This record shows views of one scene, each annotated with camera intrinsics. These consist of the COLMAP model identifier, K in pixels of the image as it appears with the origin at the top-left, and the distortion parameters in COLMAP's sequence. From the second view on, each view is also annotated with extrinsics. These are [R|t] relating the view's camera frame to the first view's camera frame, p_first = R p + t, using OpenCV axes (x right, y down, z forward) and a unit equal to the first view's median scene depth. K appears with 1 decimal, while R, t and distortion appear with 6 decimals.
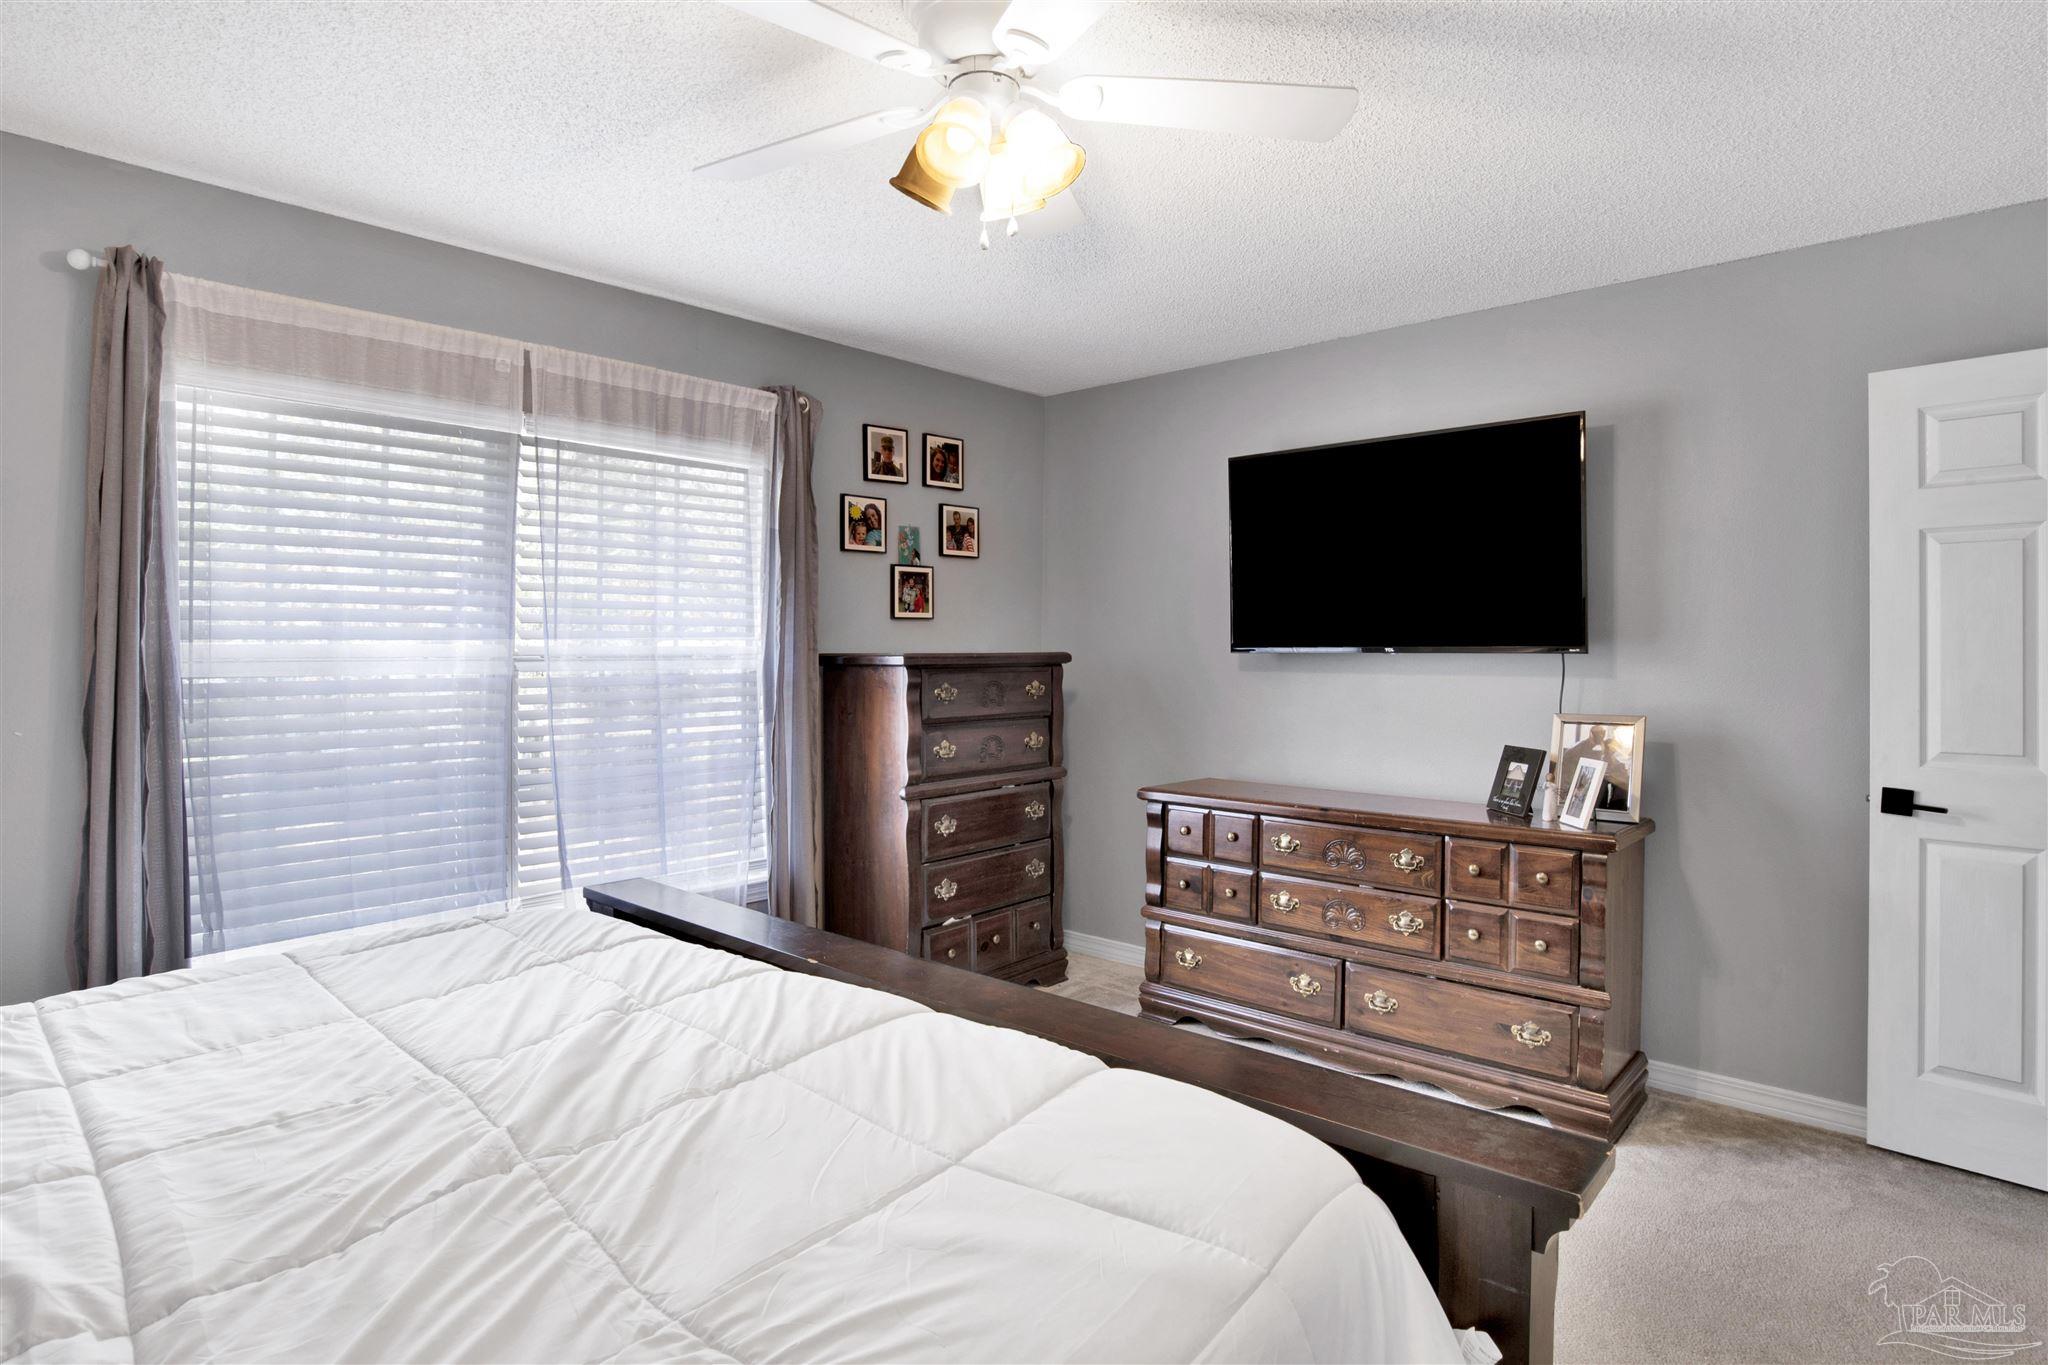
lens RADIAL K [[1074.2, 0, 1031.5], [0, 1074.2, 664.9], [0, 0, 1]] dist [-0.071334, 0.022176]
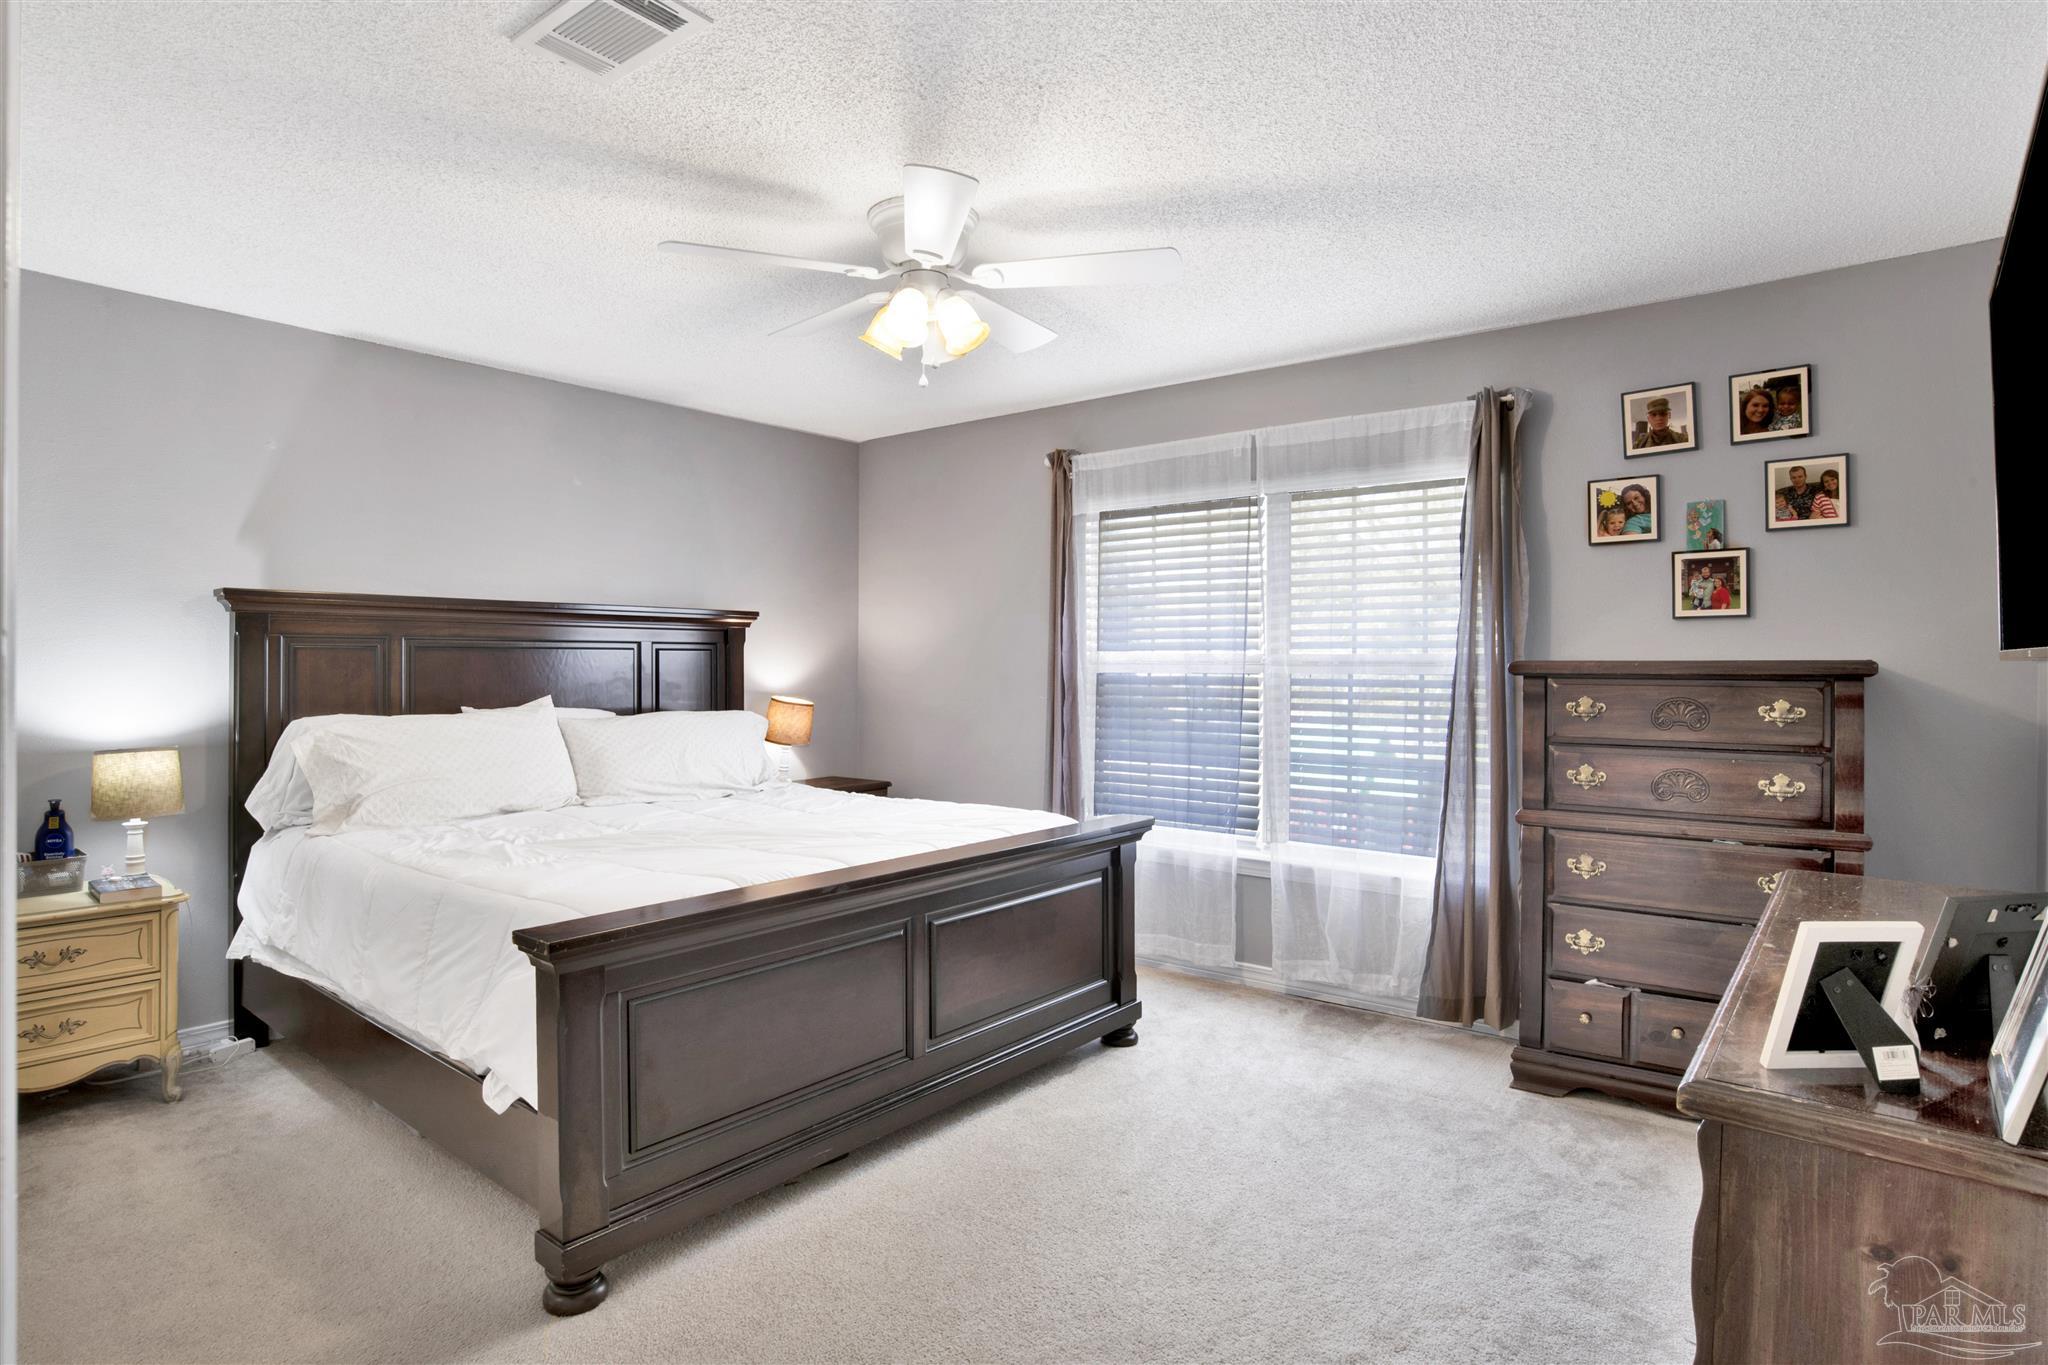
lens RADIAL K [[1074.2, 0, 1032.9], [0, 1074.2, 672.1], [0, 0, 1]] dist [-0.071334, 0.022176]
pose [[0.050604, 0.001572, -0.998718, 0.645503], [-0.022267, 0.999752, 0.000445, 0.007544], [0.998471, 0.022215, 0.050627, 0.481484]]
